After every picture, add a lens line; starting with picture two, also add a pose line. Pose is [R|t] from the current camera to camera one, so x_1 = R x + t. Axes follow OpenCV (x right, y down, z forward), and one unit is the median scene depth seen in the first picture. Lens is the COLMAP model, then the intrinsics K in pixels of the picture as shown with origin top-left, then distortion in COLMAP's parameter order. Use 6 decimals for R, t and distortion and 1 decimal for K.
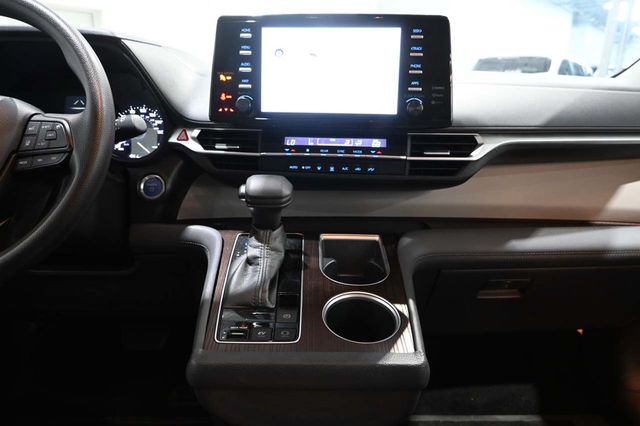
lens RADIAL K [[443.1, 0, 320.0], [0, 443.1, 213.0], [0, 0, 1]] dist [0.002280, -0.000027]
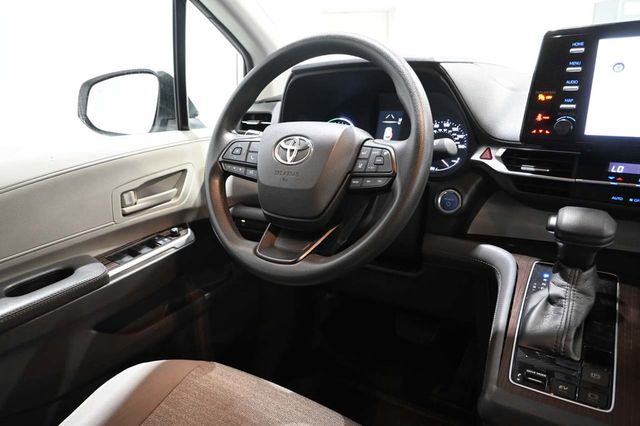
lens RADIAL K [[443.1, 0, 320.0], [0, 443.1, 213.0], [0, 0, 1]] dist [0.002280, -0.000027]
pose [[0.834302, 0.117088, -0.538730, -0.076406], [-0.099286, 0.993120, 0.062087, -0.073835], [0.542294, 0.001689, 0.840187, -0.037268]]
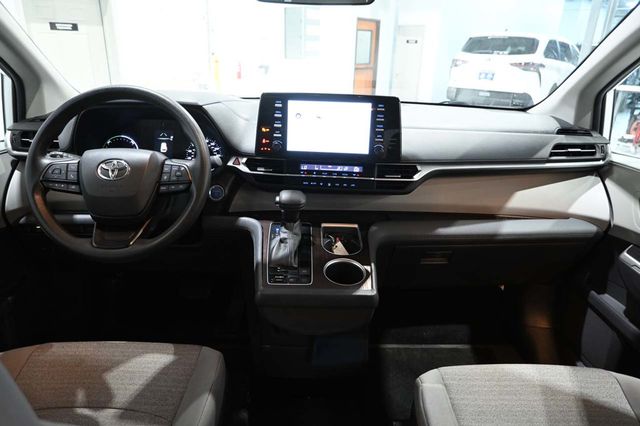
lens RADIAL K [[443.1, 0, 320.0], [0, 443.1, 213.0], [0, 0, 1]] dist [0.002280, -0.000027]
pose [[0.999846, 0.008355, 0.015452, -0.032822], [-0.009410, 0.997537, 0.069510, -0.111538], [-0.014833, -0.069644, 0.997462, -0.663661]]
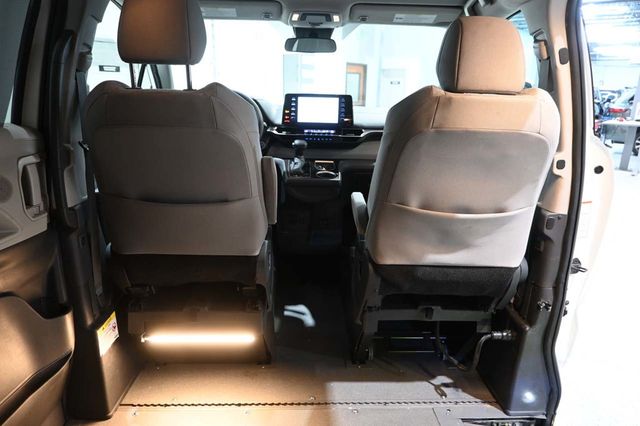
lens RADIAL K [[443.1, 0, 320.0], [0, 443.1, 213.0], [0, 0, 1]] dist [0.002280, -0.000027]
pose [[0.999657, 0.004628, 0.025795, -0.046426], [-0.004110, 0.999789, -0.020106, 0.525116], [-0.025882, 0.019993, 0.999465, -2.326633]]
